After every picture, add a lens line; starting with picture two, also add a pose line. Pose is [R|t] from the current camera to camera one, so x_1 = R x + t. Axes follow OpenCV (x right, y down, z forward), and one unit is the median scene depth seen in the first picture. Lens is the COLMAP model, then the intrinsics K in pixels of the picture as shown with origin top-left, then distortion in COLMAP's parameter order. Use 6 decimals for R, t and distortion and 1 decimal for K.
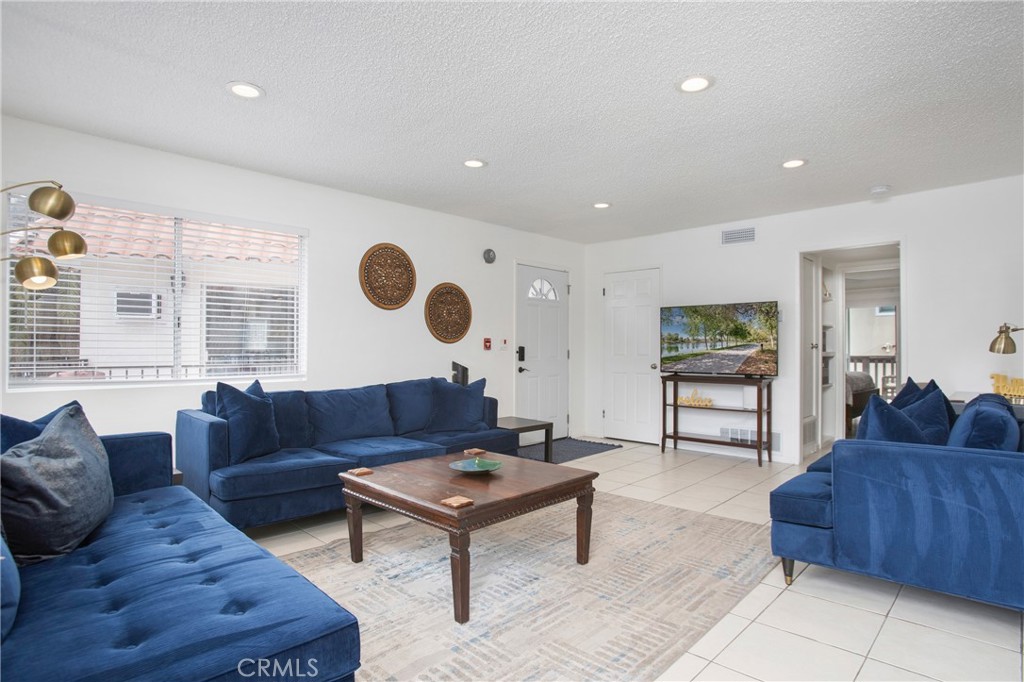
lens RADIAL K [[542.0, 0, 542.7], [0, 542.0, 338.0], [0, 0, 1]] dist [-0.040343, -0.003357]
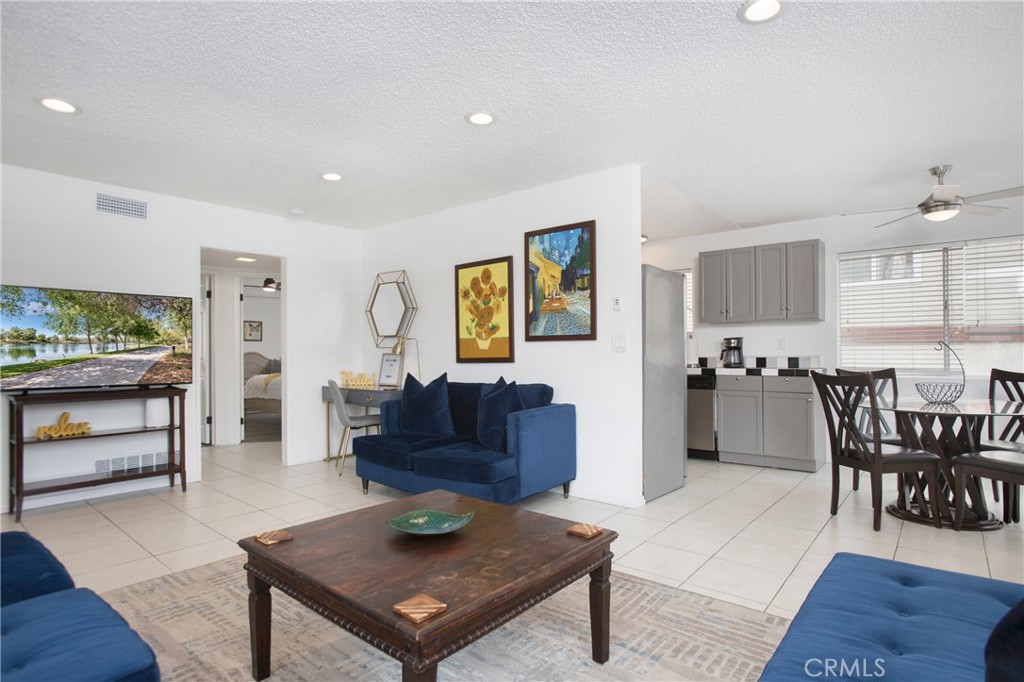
lens RADIAL K [[542.0, 0, 505.2], [0, 542.0, 341.7], [0, 0, 1]] dist [-0.040343, -0.003357]
pose [[-0.040361, 0.021842, 0.998946, -0.430276], [-0.013743, 0.999654, -0.022413, 0.014667], [-0.999091, -0.014633, -0.040047, 0.505503]]
